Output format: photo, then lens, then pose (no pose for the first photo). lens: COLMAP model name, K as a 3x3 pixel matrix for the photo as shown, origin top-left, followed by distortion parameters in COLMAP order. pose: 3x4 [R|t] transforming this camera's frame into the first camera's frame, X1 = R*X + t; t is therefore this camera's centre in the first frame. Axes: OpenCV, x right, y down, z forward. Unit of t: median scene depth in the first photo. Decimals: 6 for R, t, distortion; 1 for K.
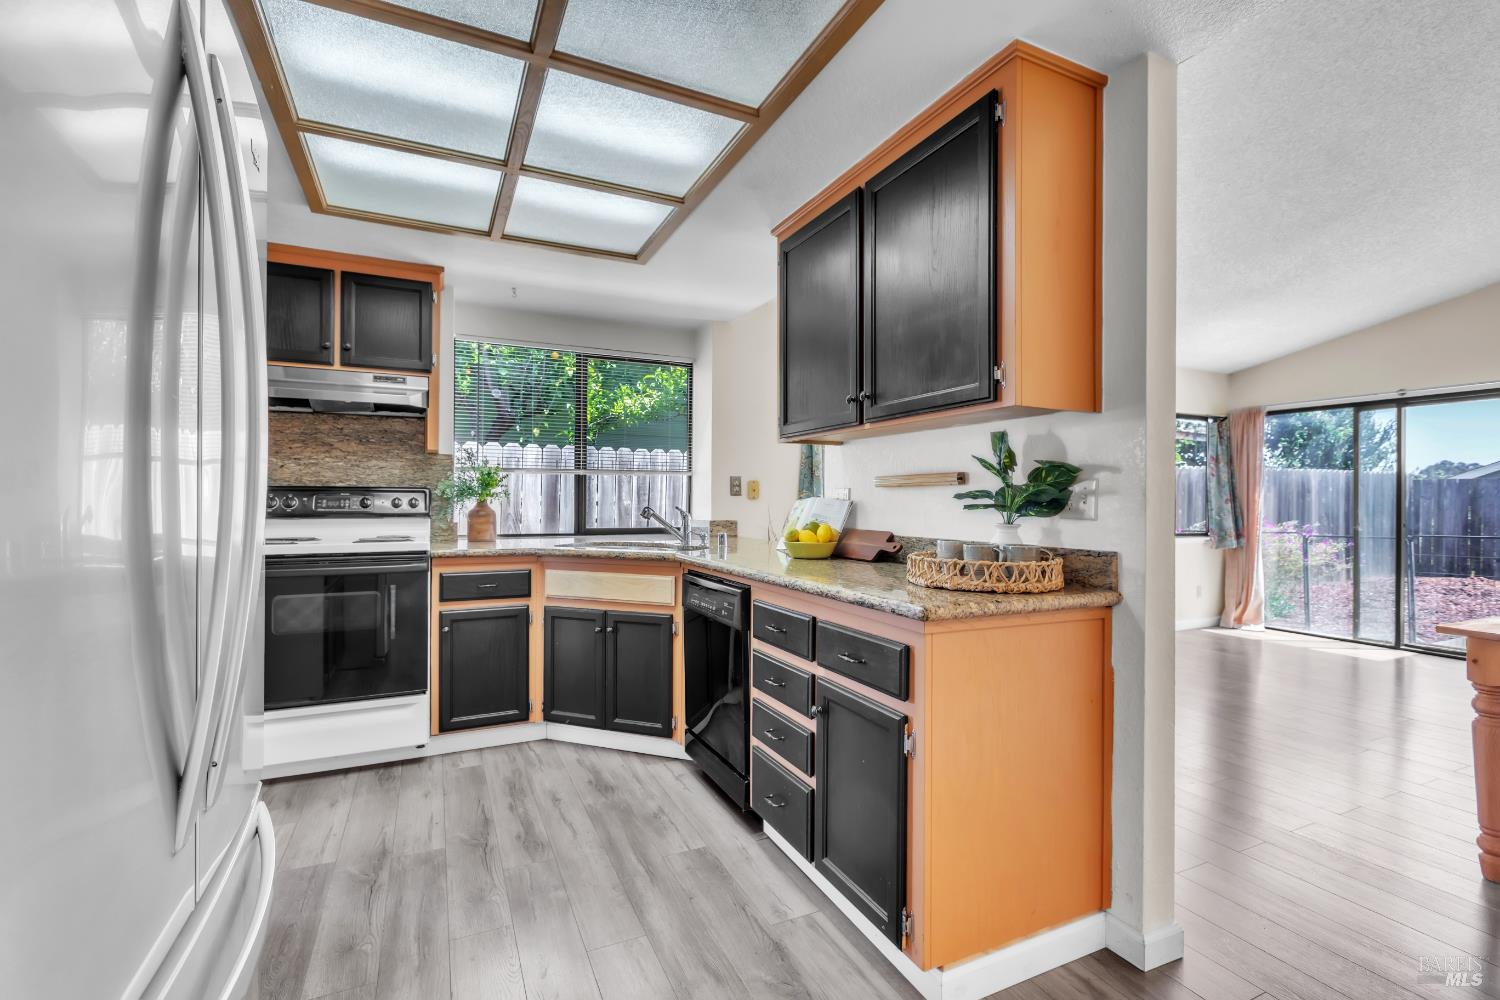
lens RADIAL K [[668.6, 0, 740.2], [0, 668.6, 501.0], [0, 0, 1]] dist [0.000652, 0.000161]
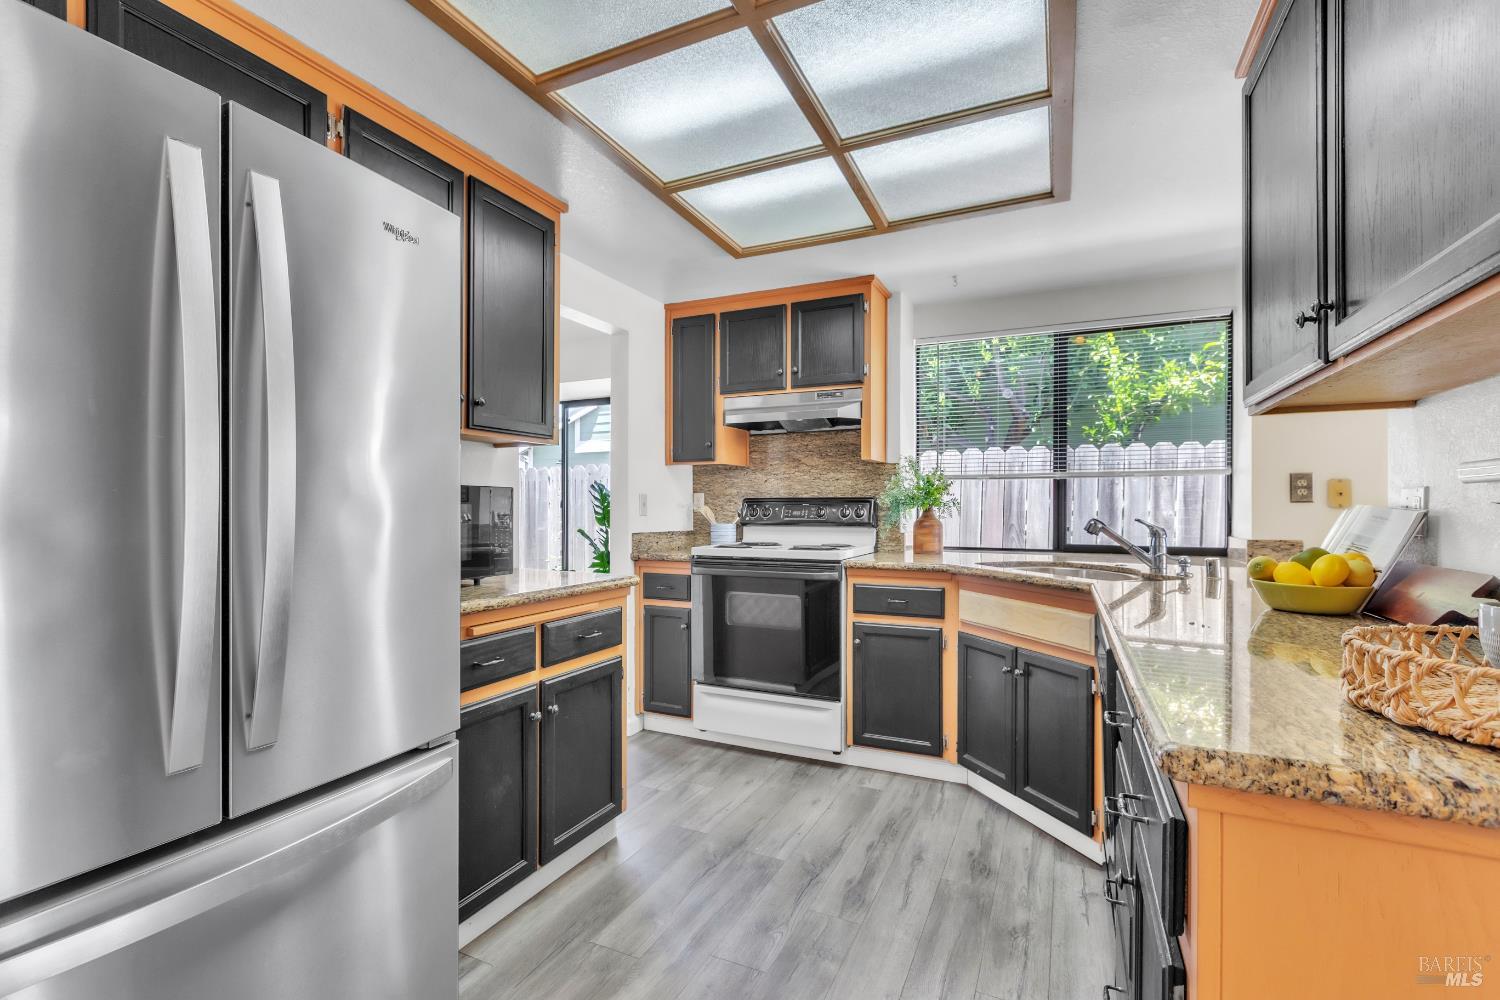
lens RADIAL K [[671.8, 0, 743.9], [0, 671.8, 507.1], [0, 0, 1]] dist [0.000891, 0.000094]
pose [[0.637919, -0.004225, -0.770092, 0.205422], [0.000130, 0.999986, -0.005378, -0.000205], [0.770103, 0.003330, 0.637911, 0.226262]]
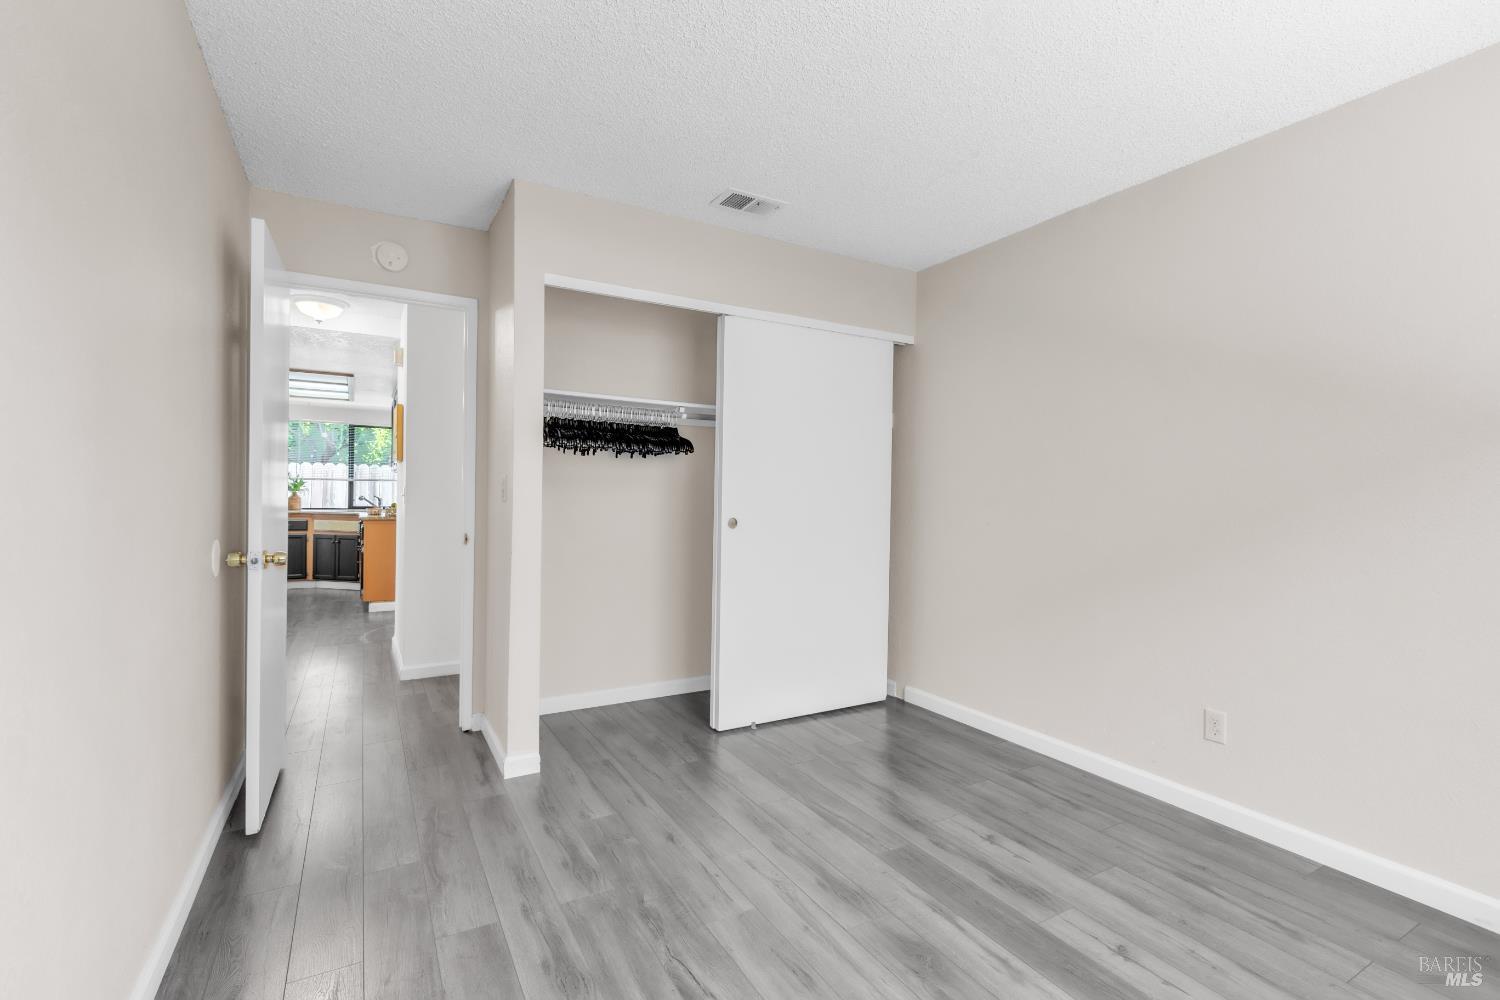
lens RADIAL K [[668.6, 0, 740.2], [0, 668.6, 501.0], [0, 0, 1]] dist [0.000652, 0.000161]
pose [[0.996194, 0.010136, 0.086569, 1.100987], [-0.010244, 0.999947, 0.000799, 0.013042], [-0.086557, -0.001683, 0.996246, -1.668703]]
